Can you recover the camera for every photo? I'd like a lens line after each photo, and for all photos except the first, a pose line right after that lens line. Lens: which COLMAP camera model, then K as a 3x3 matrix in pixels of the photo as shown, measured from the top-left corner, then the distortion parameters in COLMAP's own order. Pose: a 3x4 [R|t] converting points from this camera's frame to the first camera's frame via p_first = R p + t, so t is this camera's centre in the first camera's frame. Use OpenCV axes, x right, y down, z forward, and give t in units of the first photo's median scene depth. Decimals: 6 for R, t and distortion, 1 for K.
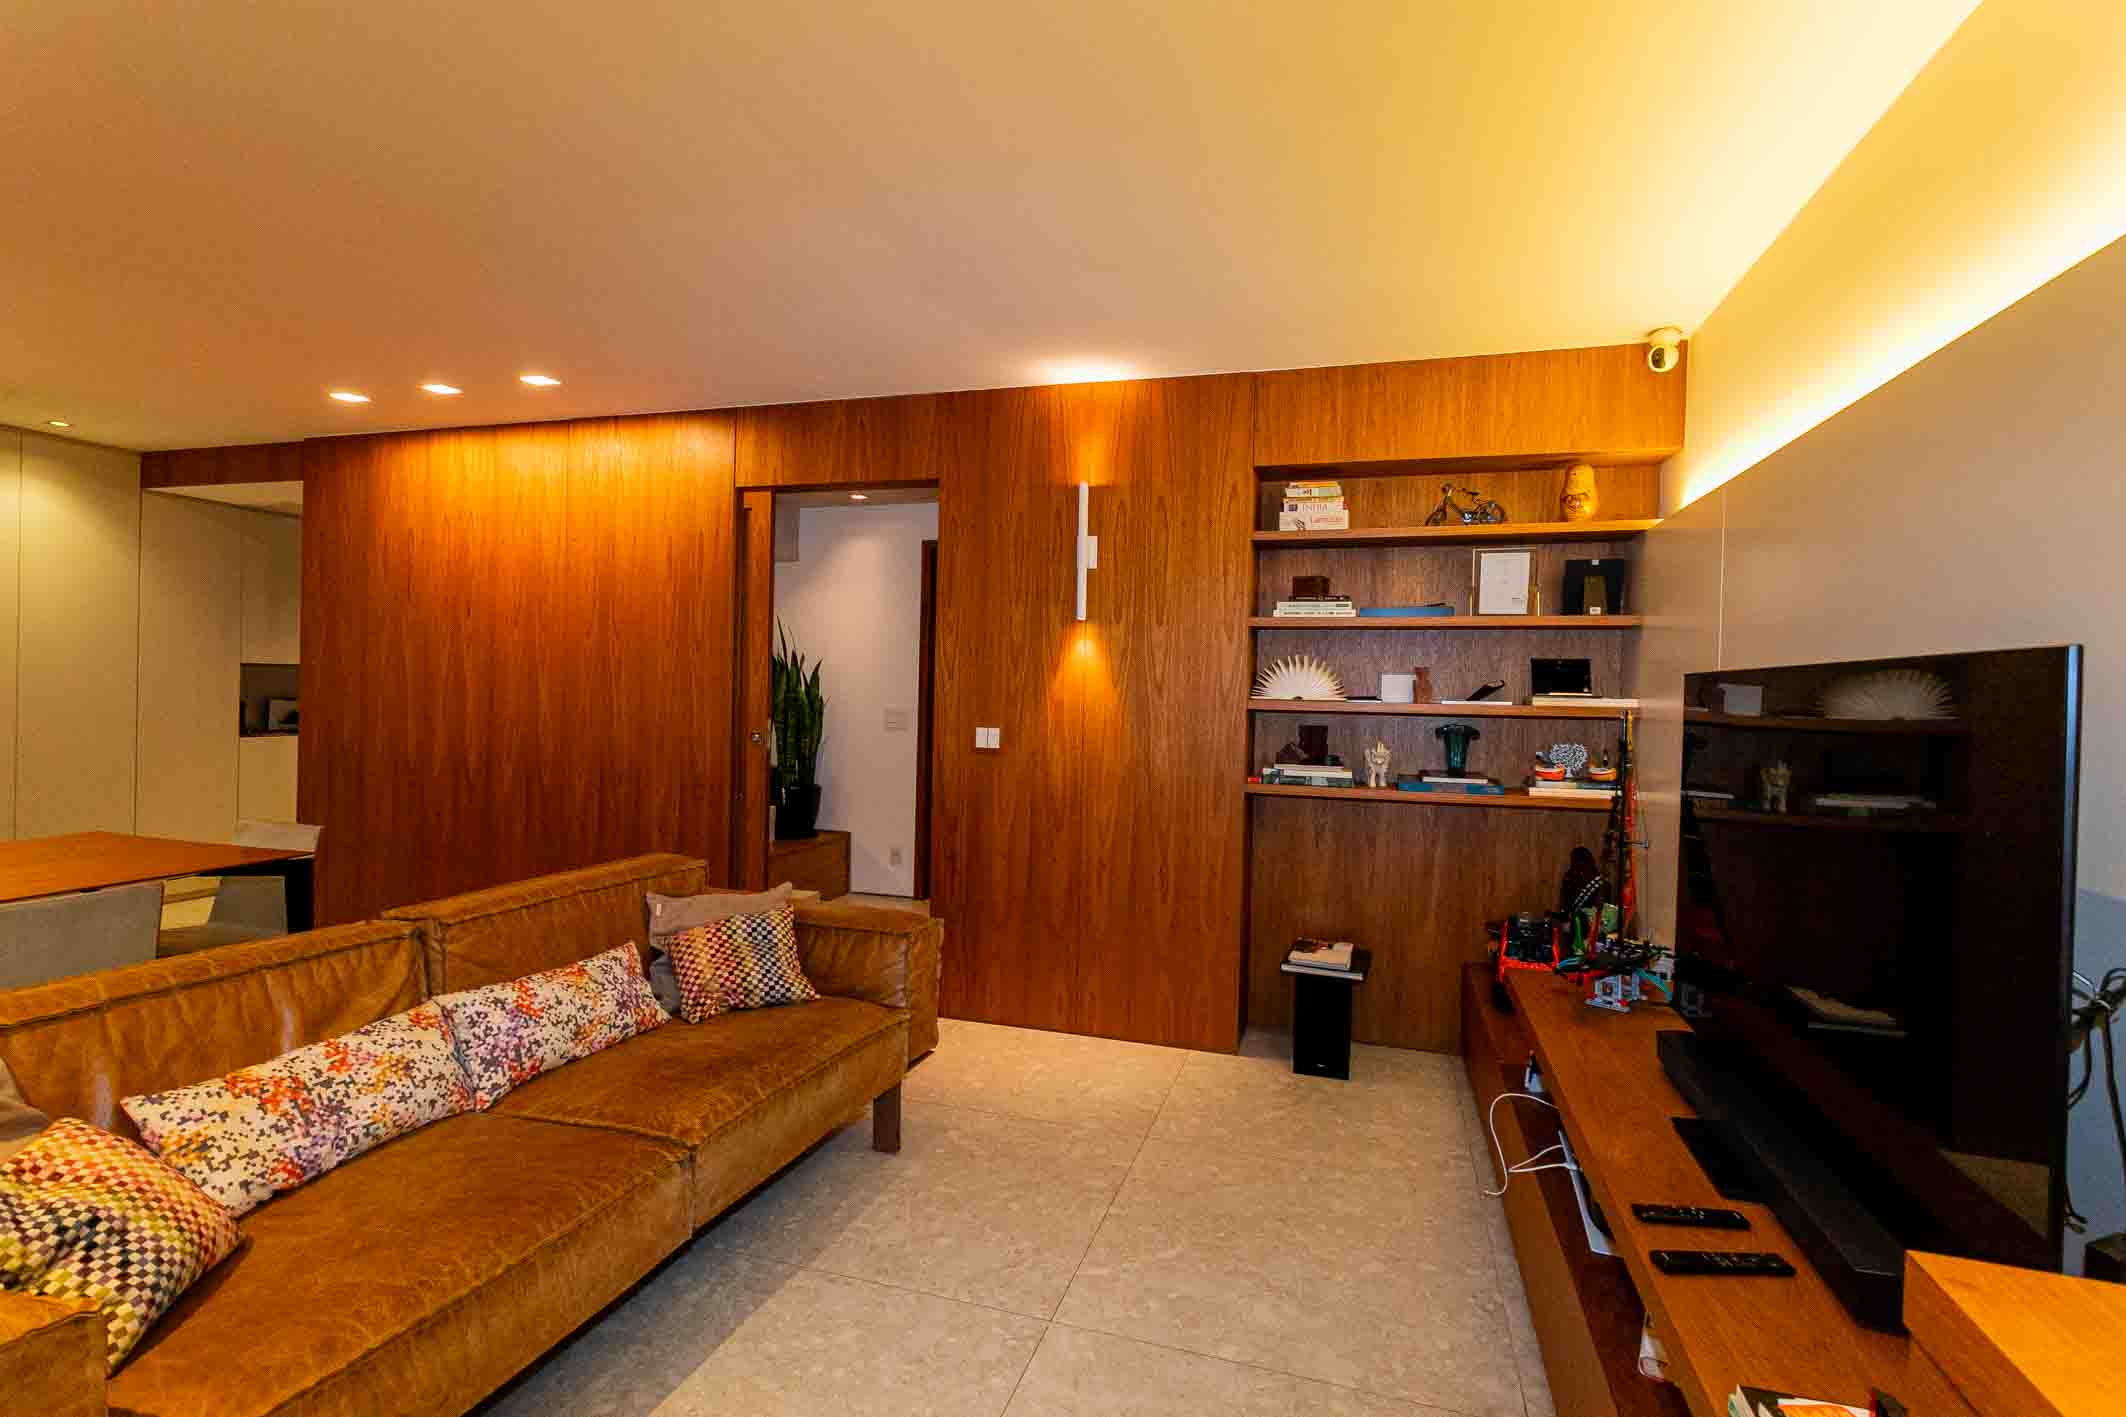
lens RADIAL K [[1008.9, 0, 1063.0], [0, 1008.9, 708.5], [0, 0, 1]] dist [0.000902, 0.000221]
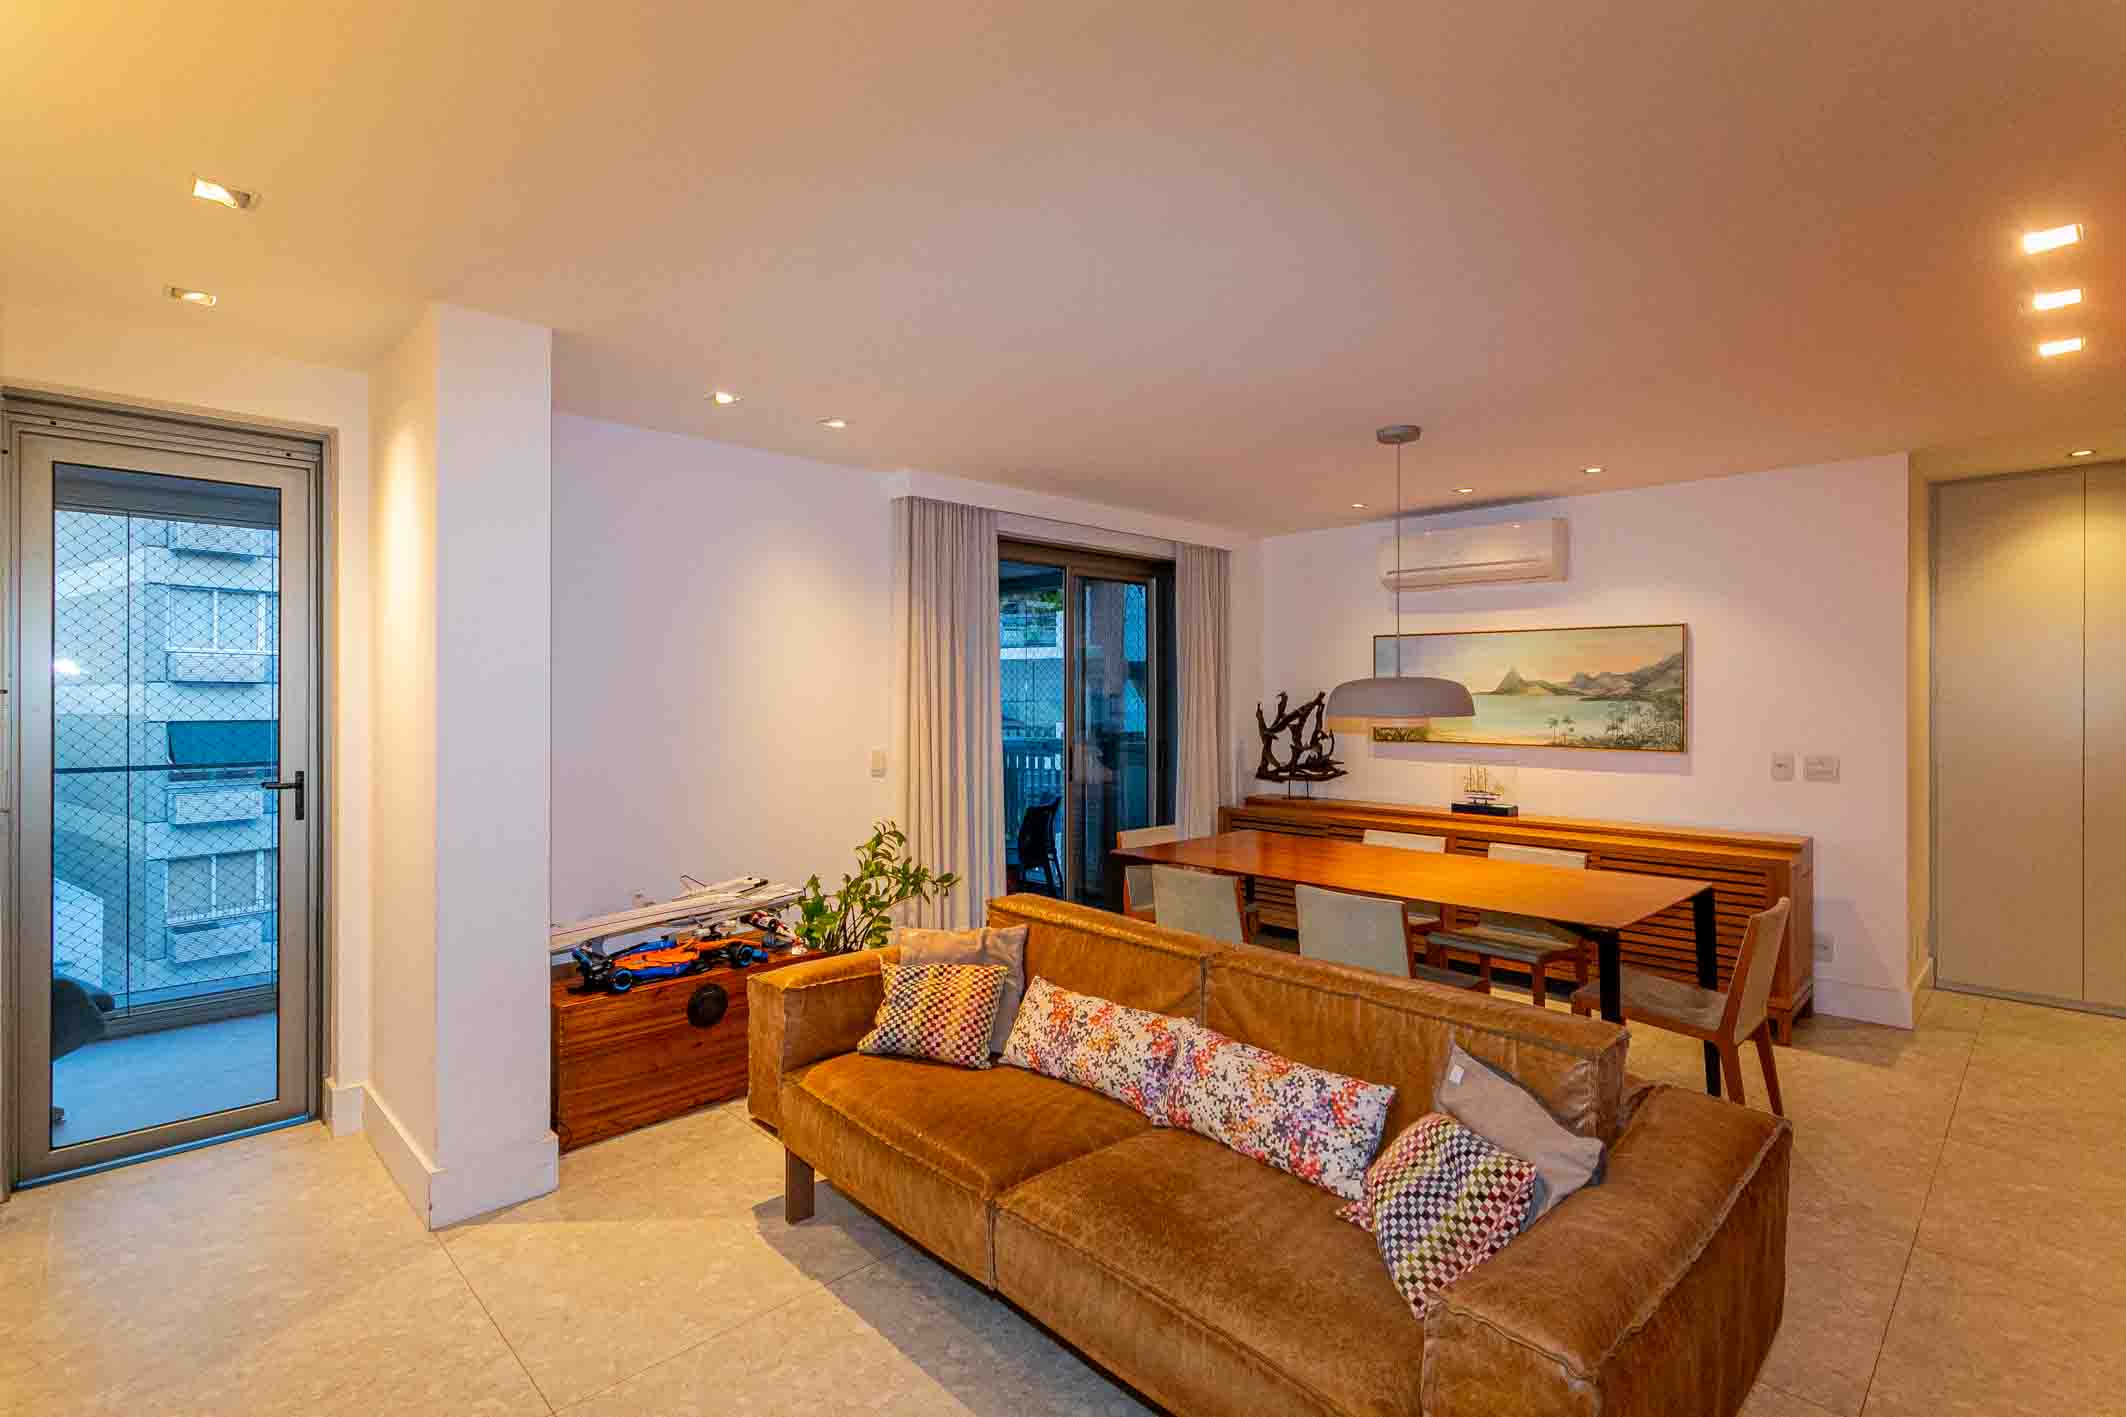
lens RADIAL K [[1008.9, 0, 1063.0], [0, 1008.9, 708.5], [0, 0, 1]] dist [0.000902, 0.000221]
pose [[-0.480627, -0.014491, -0.876805, 0.238855], [-0.028704, 0.999588, -0.000786, -0.033137], [0.876455, 0.024790, -0.480845, 0.723197]]
